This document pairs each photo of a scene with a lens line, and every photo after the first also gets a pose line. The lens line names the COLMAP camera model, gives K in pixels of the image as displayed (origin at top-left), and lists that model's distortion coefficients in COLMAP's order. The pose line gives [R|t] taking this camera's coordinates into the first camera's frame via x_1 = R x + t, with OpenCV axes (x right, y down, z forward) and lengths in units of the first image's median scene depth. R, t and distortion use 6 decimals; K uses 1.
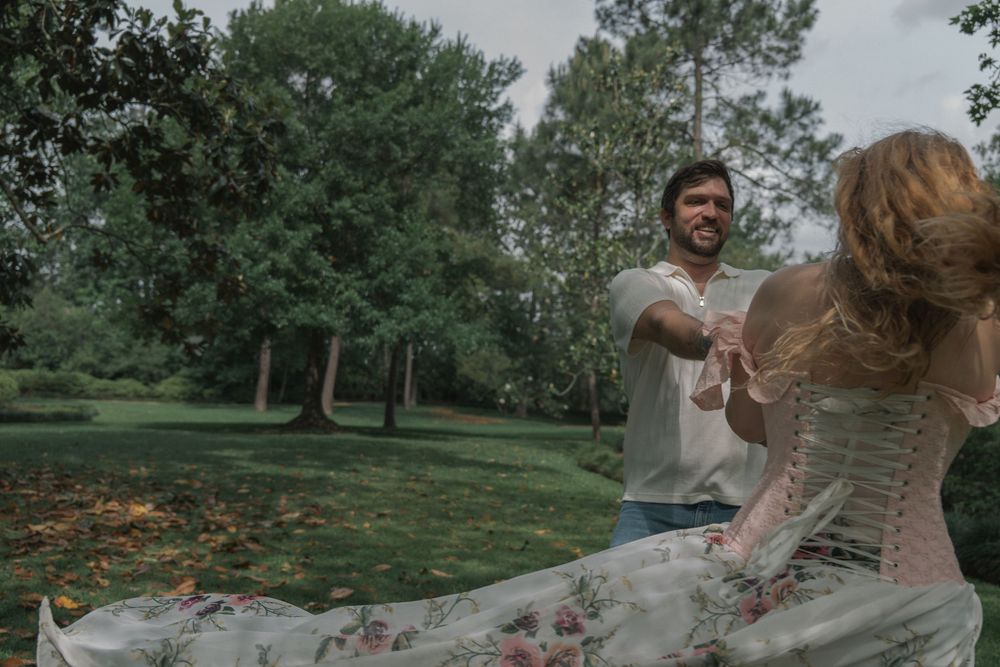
lens RADIAL K [[1023.3, 0, 500.0], [0, 1023.3, 333.5], [0, 0, 1]] dist [-0.010418, 0.024159]
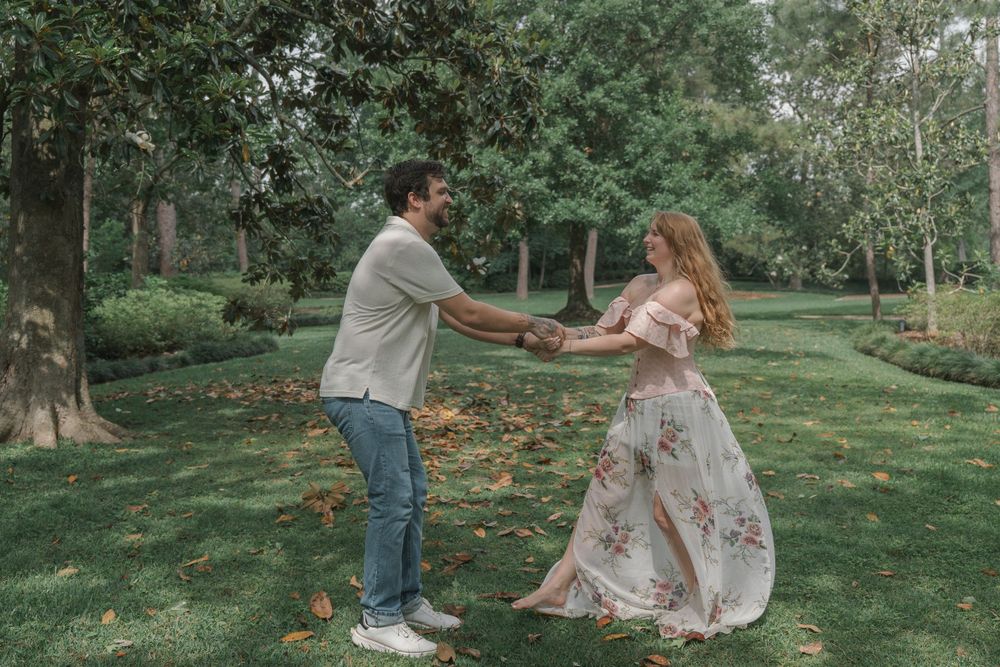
lens RADIAL K [[1071.1, 0, 467.1], [0, 1071.1, 358.8], [0, 0, 1]] dist [-0.018767, 0.019959]
pose [[0.959759, -0.040664, -0.277867, 0.003977], [0.079054, 0.988569, 0.128384, -0.016540], [0.269470, -0.145184, 0.952002, -0.054862]]
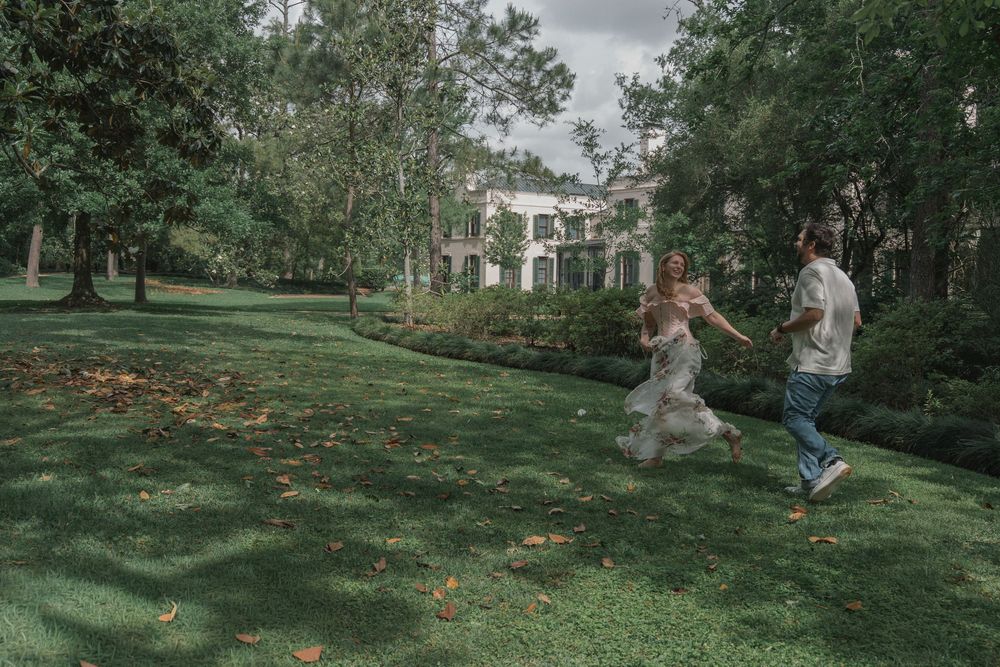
lens RADIAL K [[1023.3, 0, 500.0], [0, 1023.3, 333.5], [0, 0, 1]] dist [-0.010418, 0.024159]
pose [[0.954905, -0.024719, 0.295879, -0.101297], [-0.014292, 0.991546, 0.128963, -0.026369], [-0.296566, -0.127377, 0.946480, -0.163846]]
